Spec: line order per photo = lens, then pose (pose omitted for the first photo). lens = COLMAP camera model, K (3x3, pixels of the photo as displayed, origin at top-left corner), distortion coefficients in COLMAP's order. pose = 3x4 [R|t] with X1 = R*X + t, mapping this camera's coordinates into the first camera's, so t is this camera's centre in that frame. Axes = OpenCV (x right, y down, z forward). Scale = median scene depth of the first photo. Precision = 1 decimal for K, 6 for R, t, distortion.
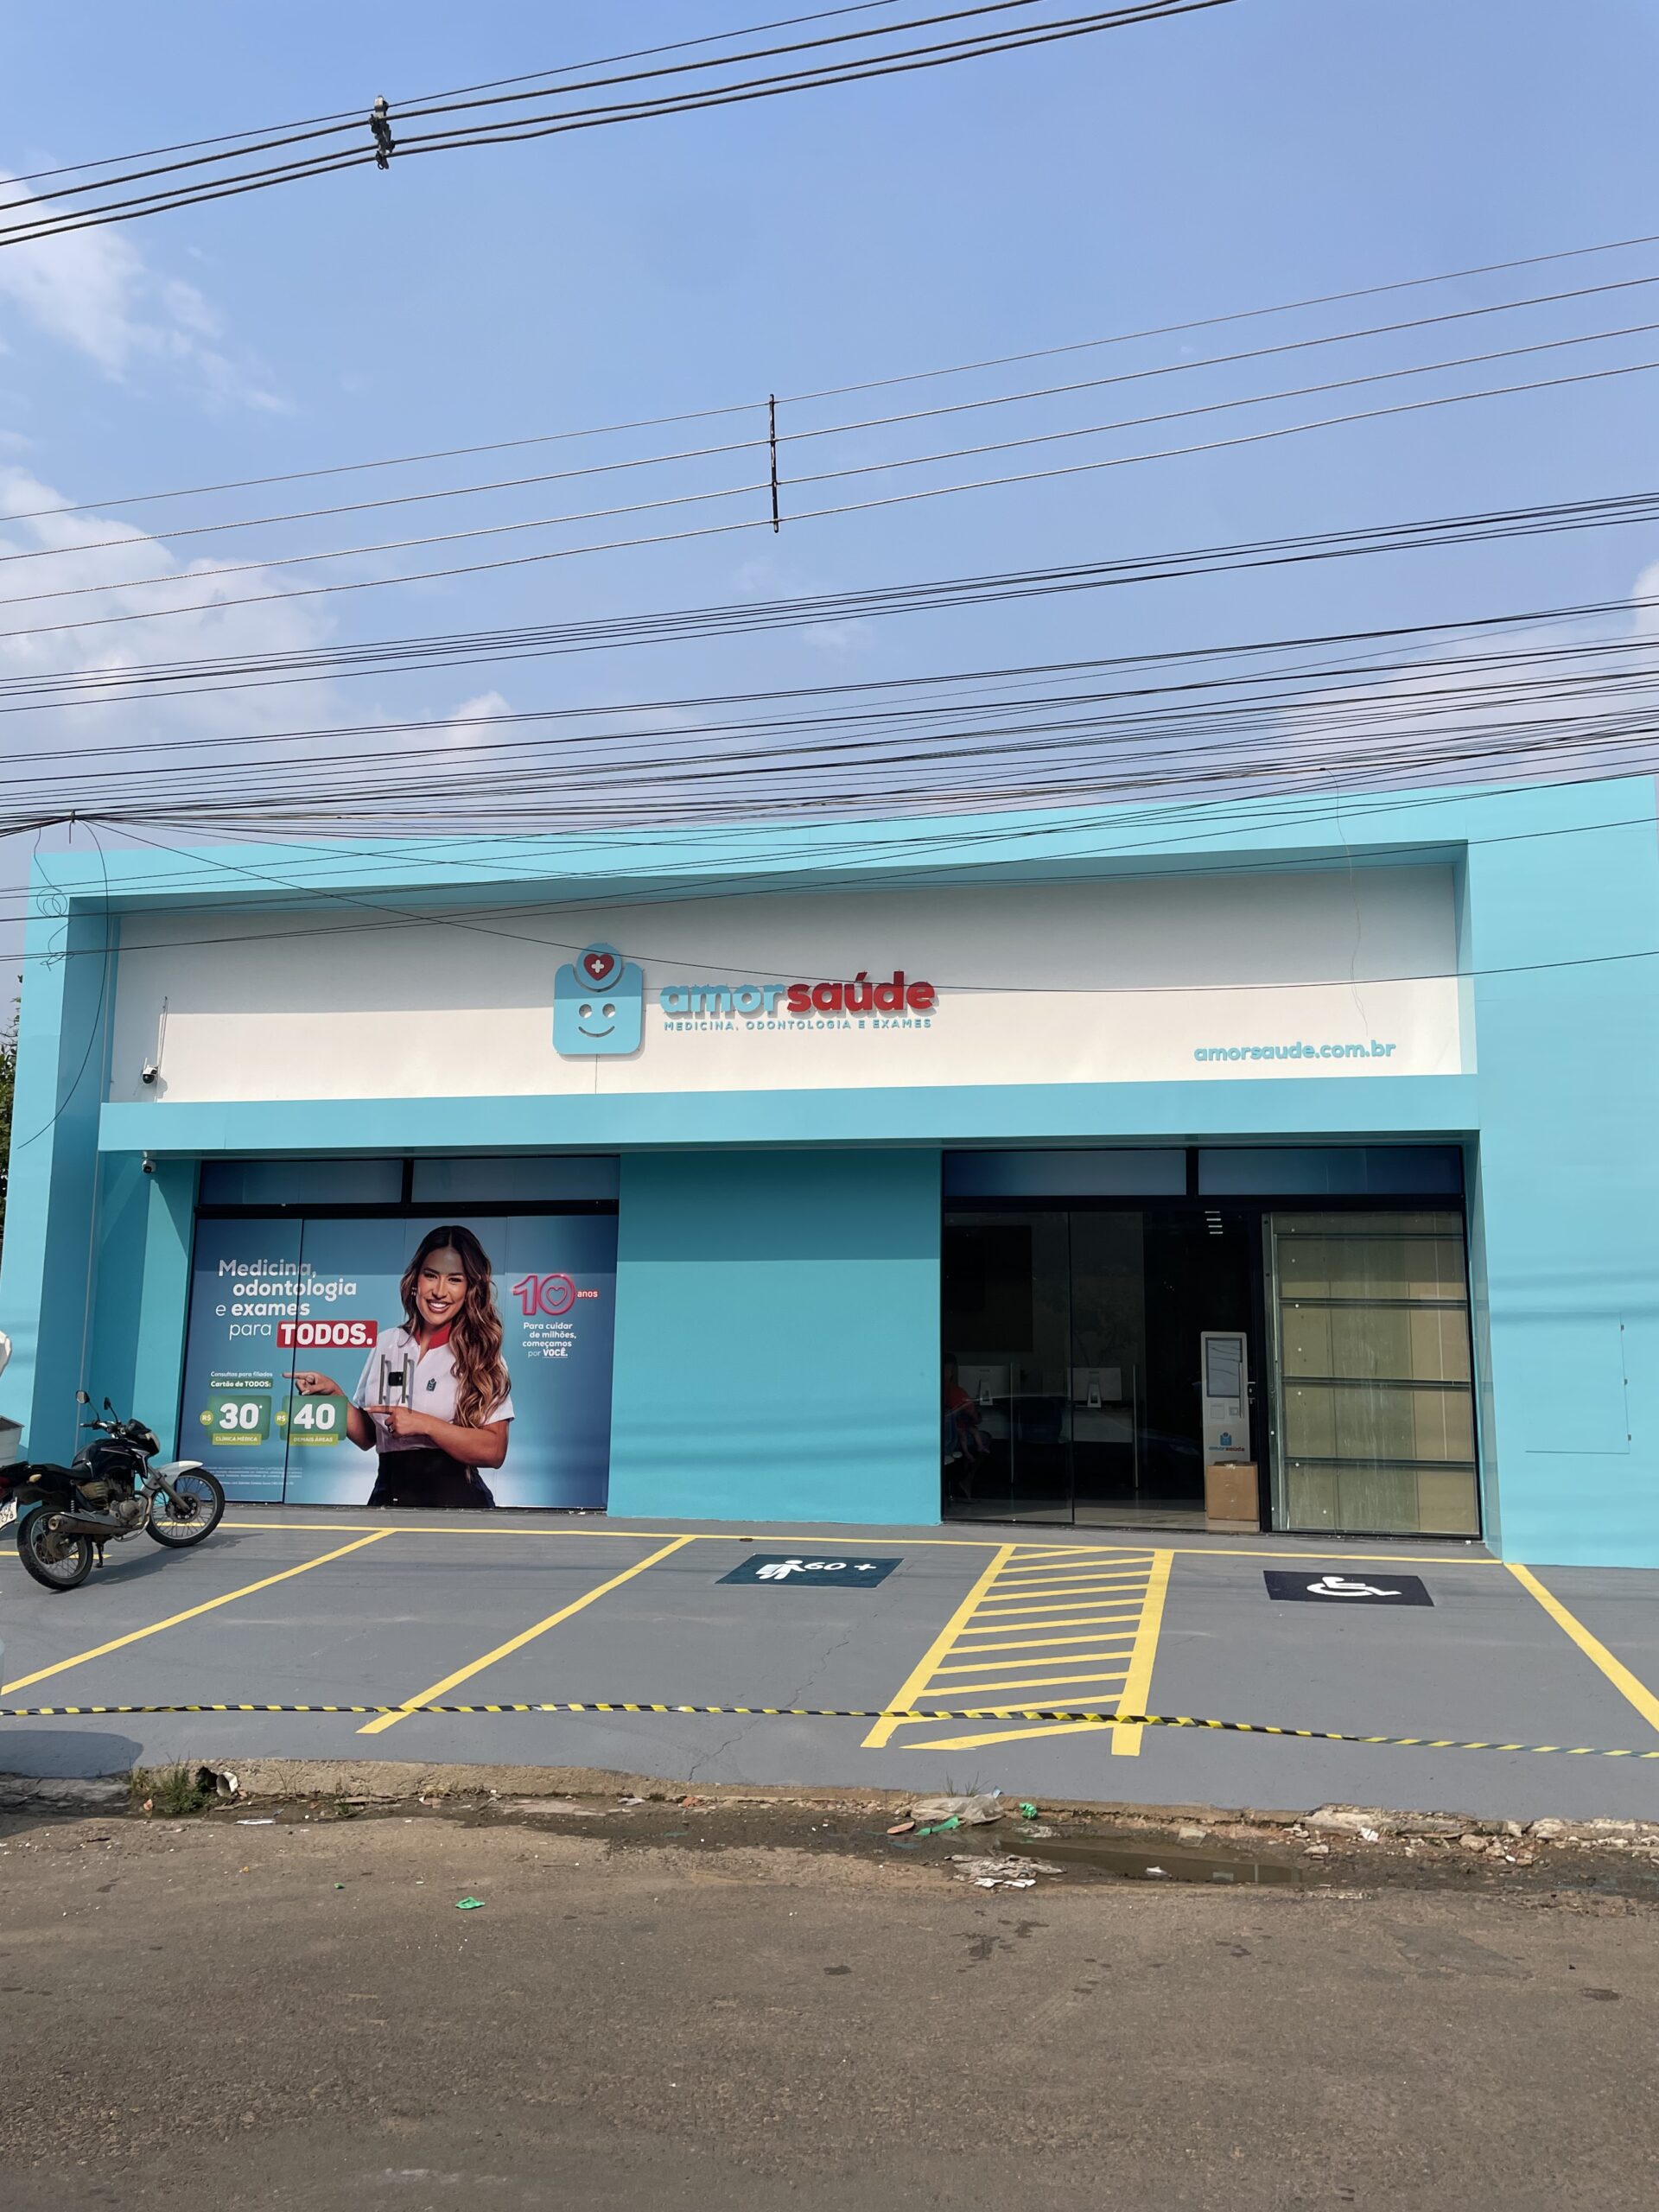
lens RADIAL K [[1693.5, 0, 827.6], [0, 1693.5, 1161.9], [0, 0, 1]] dist [0.076748, -0.091960]
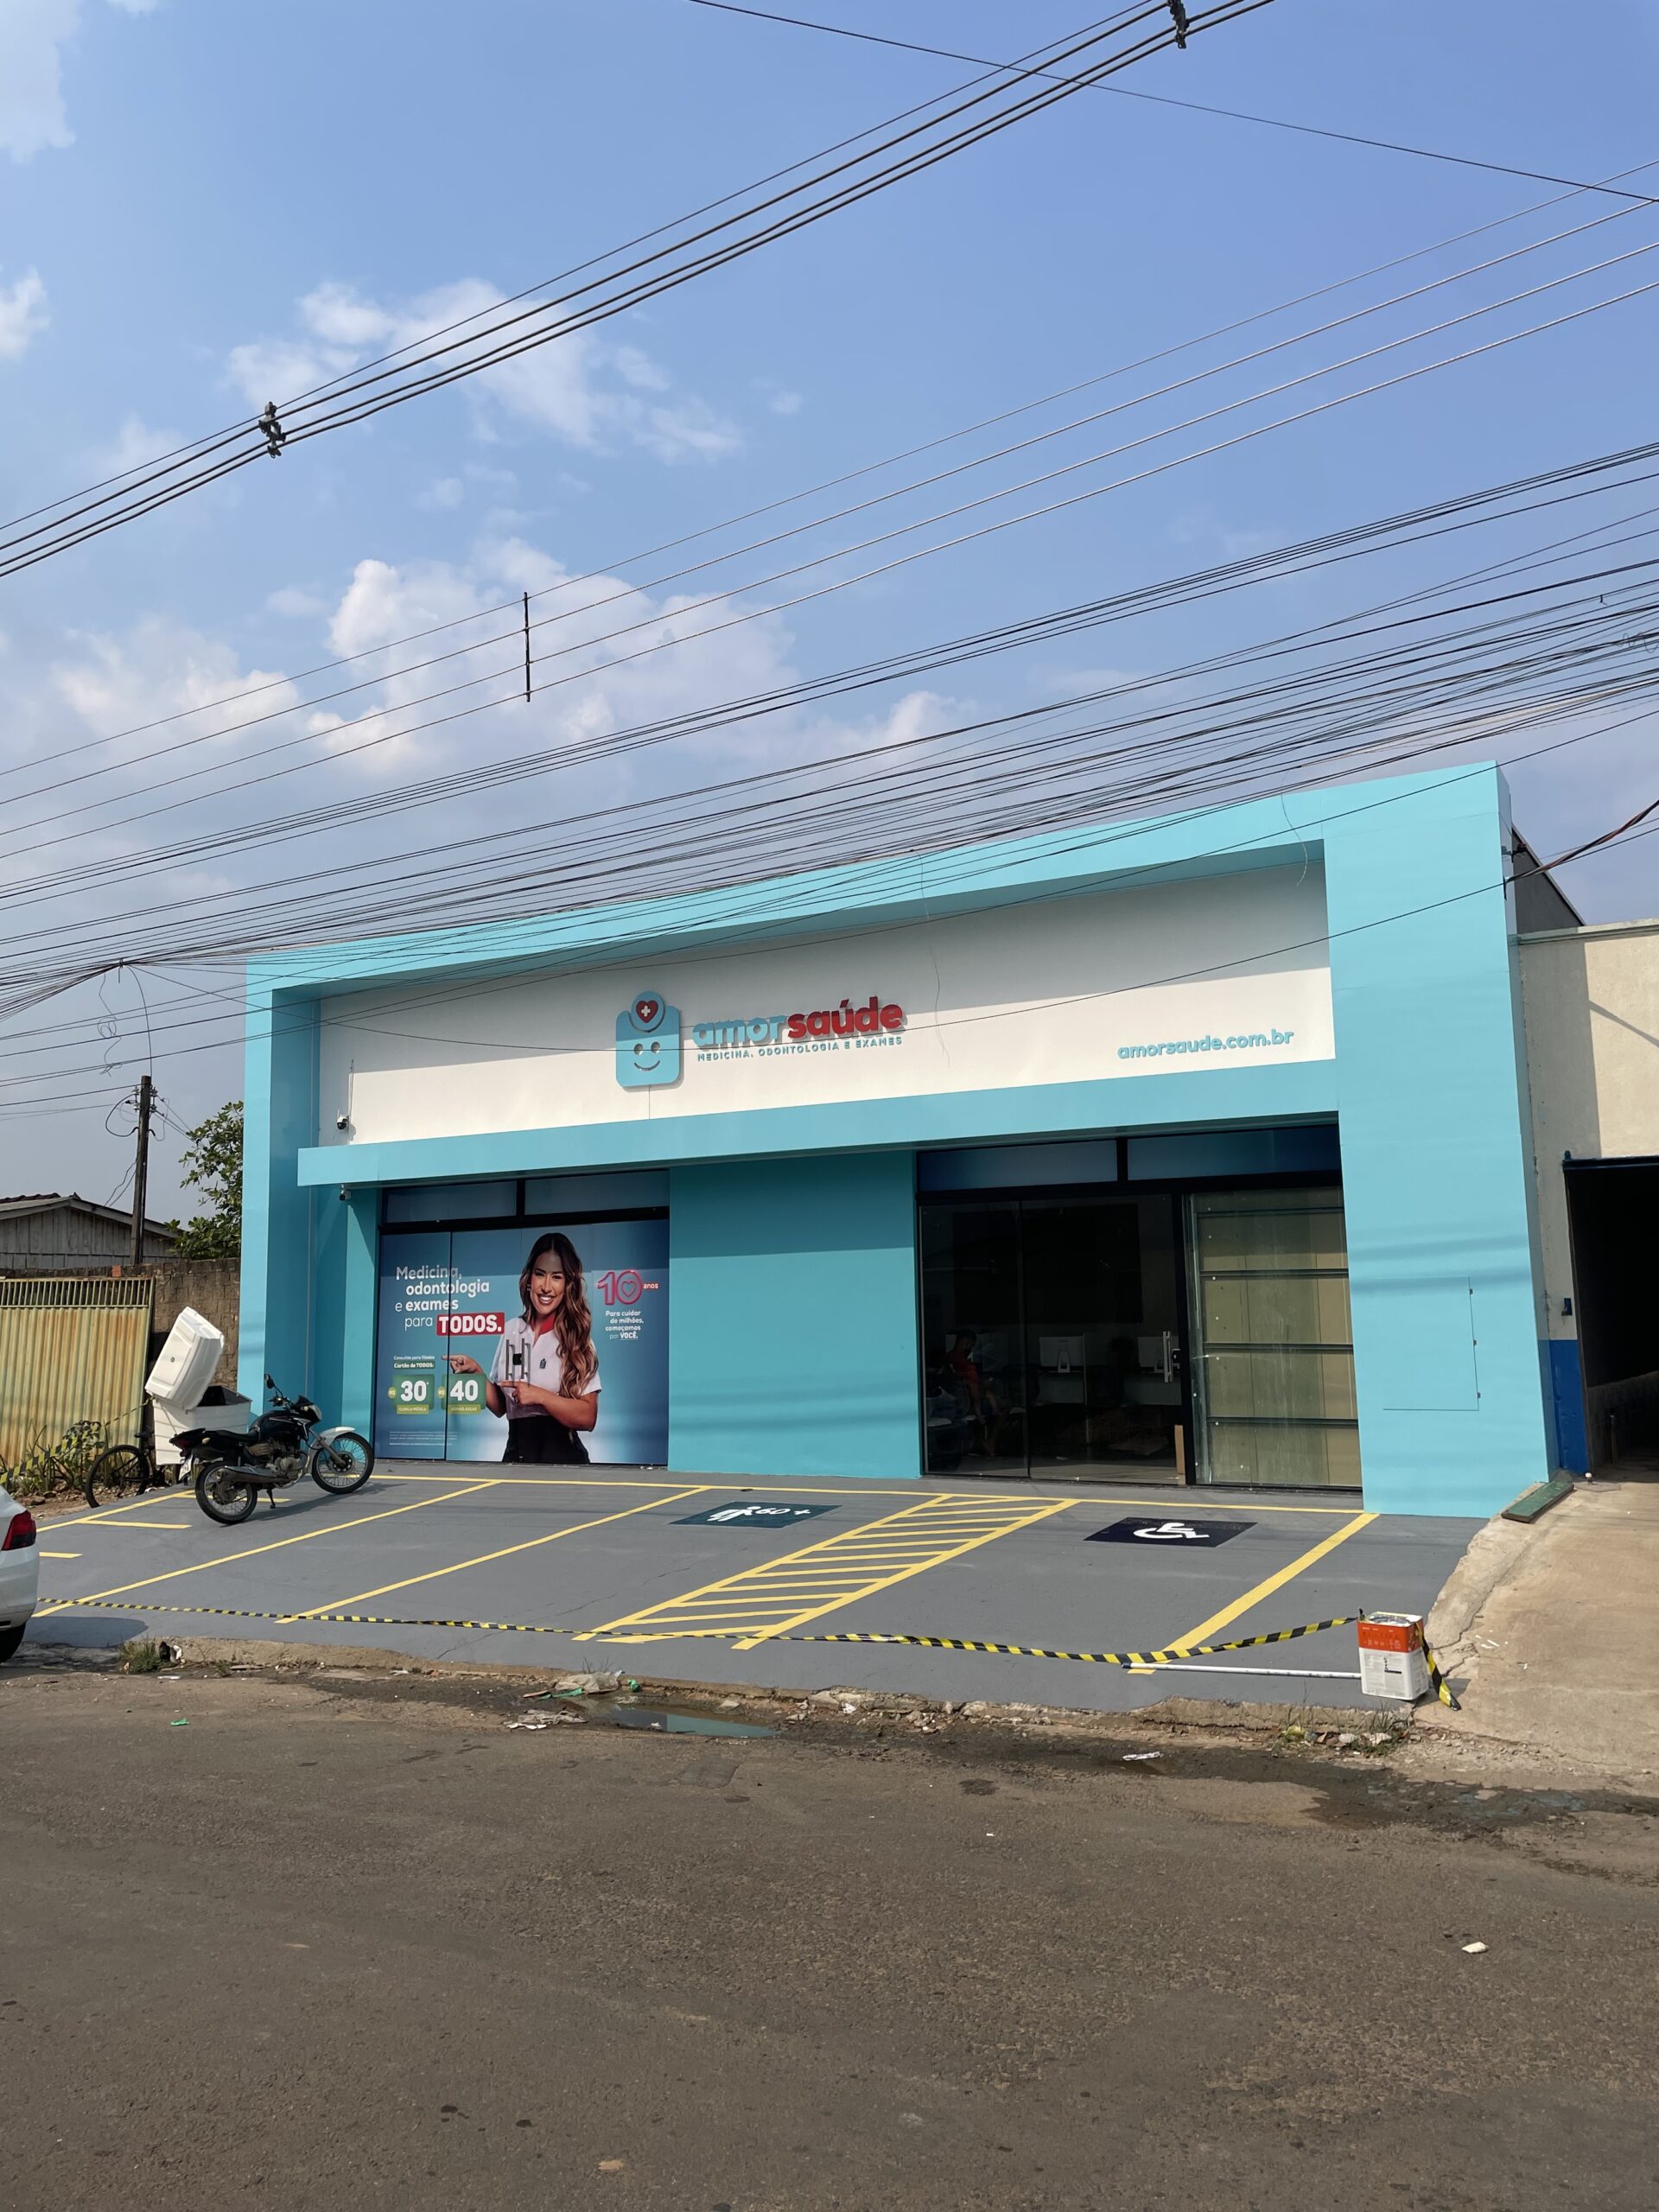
lens RADIAL K [[1693.5, 0, 827.6], [0, 1693.5, 1161.9], [0, 0, 1]] dist [0.076748, -0.091960]
pose [[0.952626, -0.053587, -0.299387, 0.348023], [0.059548, 0.998167, 0.010816, -0.015426], [0.298258, -0.028132, 0.954071, -0.103608]]
